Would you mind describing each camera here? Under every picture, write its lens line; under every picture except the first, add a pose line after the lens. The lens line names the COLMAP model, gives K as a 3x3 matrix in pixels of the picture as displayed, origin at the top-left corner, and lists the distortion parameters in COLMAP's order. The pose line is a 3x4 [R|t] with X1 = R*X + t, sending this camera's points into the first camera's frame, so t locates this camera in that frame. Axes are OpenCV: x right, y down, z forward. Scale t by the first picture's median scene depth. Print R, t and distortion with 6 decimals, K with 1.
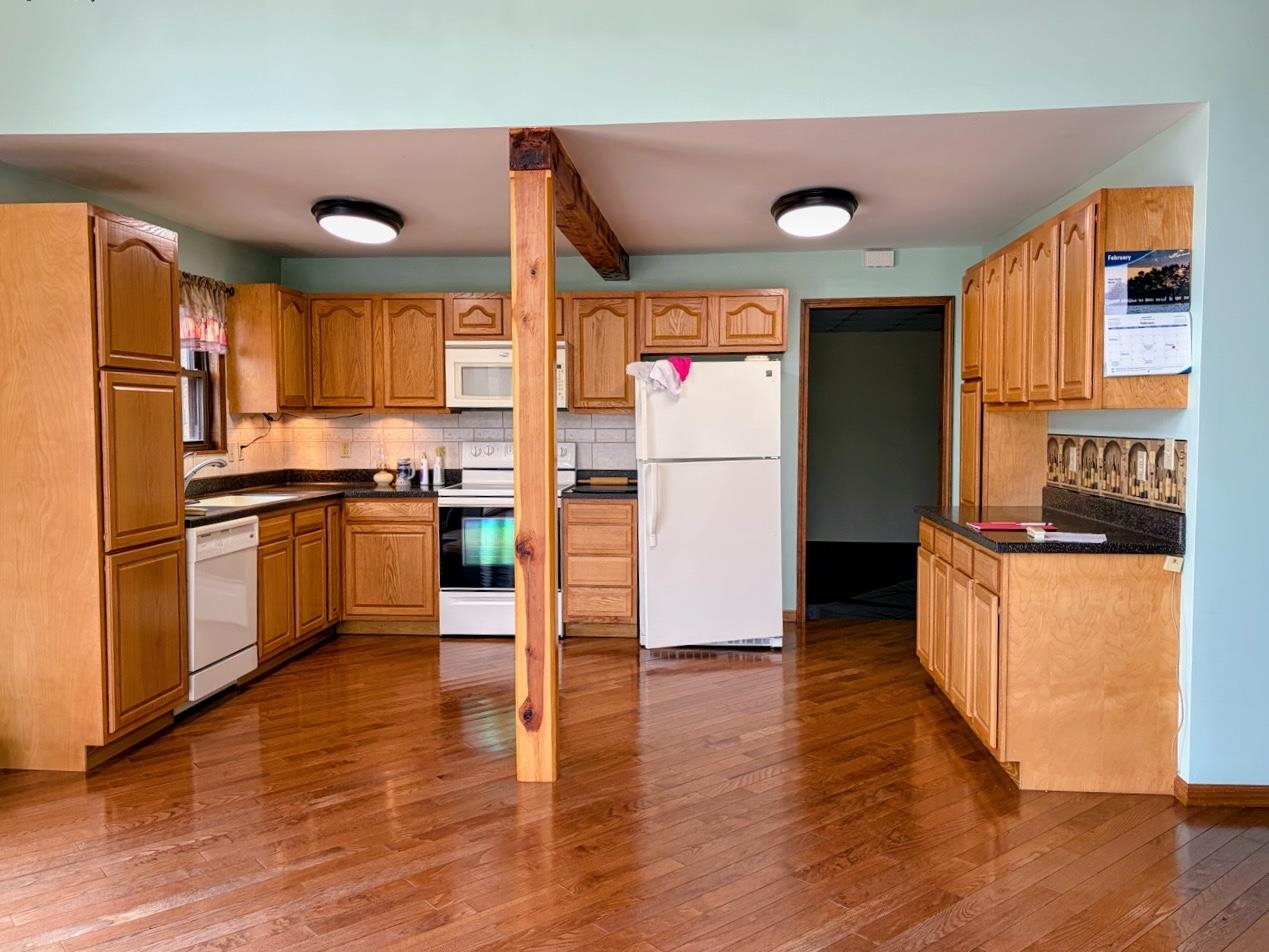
lens RADIAL K [[1017.4, 0, 634.5], [0, 1017.4, 476.0], [0, 0, 1]] dist [0.115195, -0.160882]
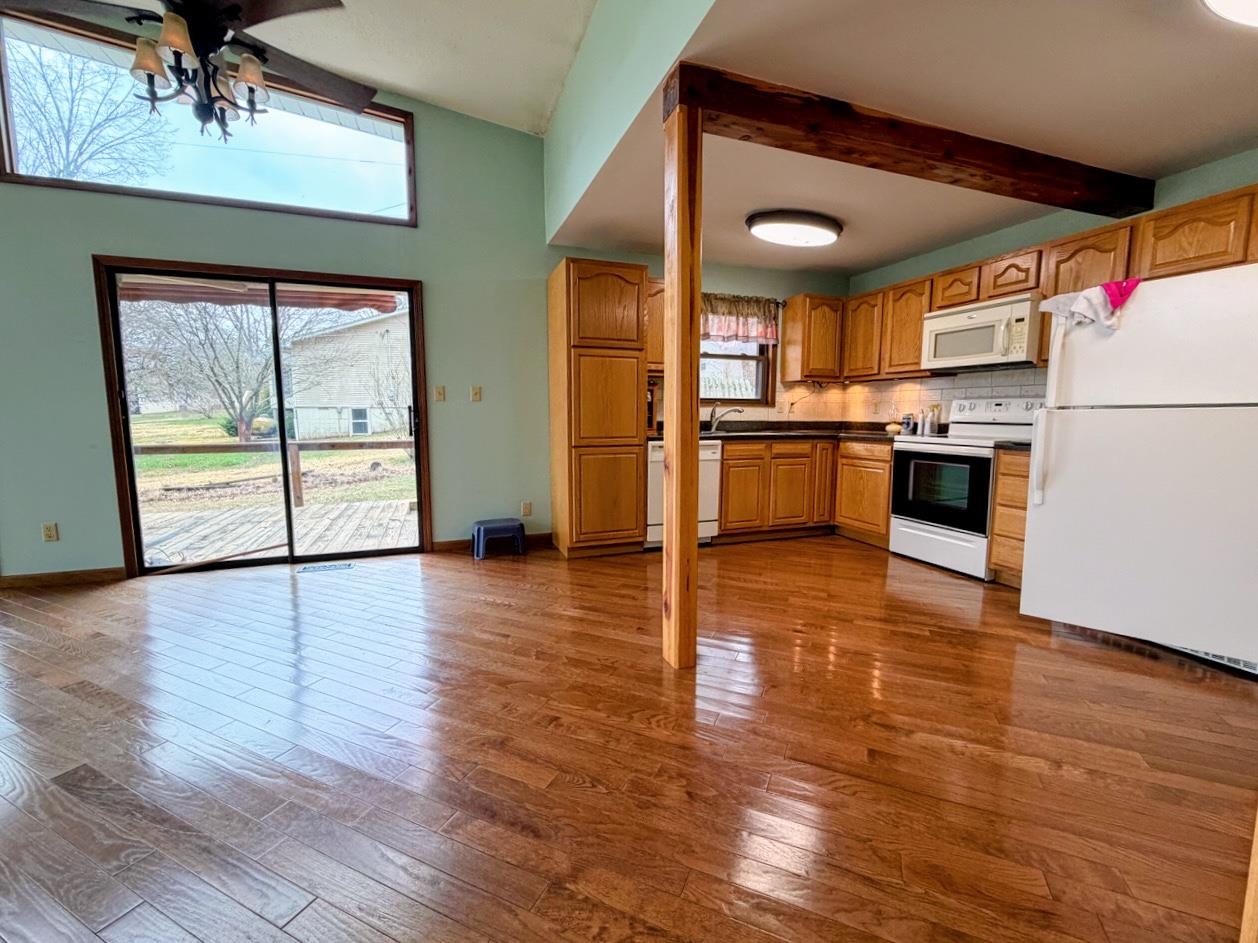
lens RADIAL K [[522.9, 0, 629.0], [0, 522.9, 471.5], [0, 0, 1]] dist [0.000102, -0.000027]
pose [[0.424279, 0.102478, -0.899714, 0.269024], [-0.055635, 0.994649, 0.087056, 0.020926], [0.903821, 0.013119, 0.427710, 0.472990]]
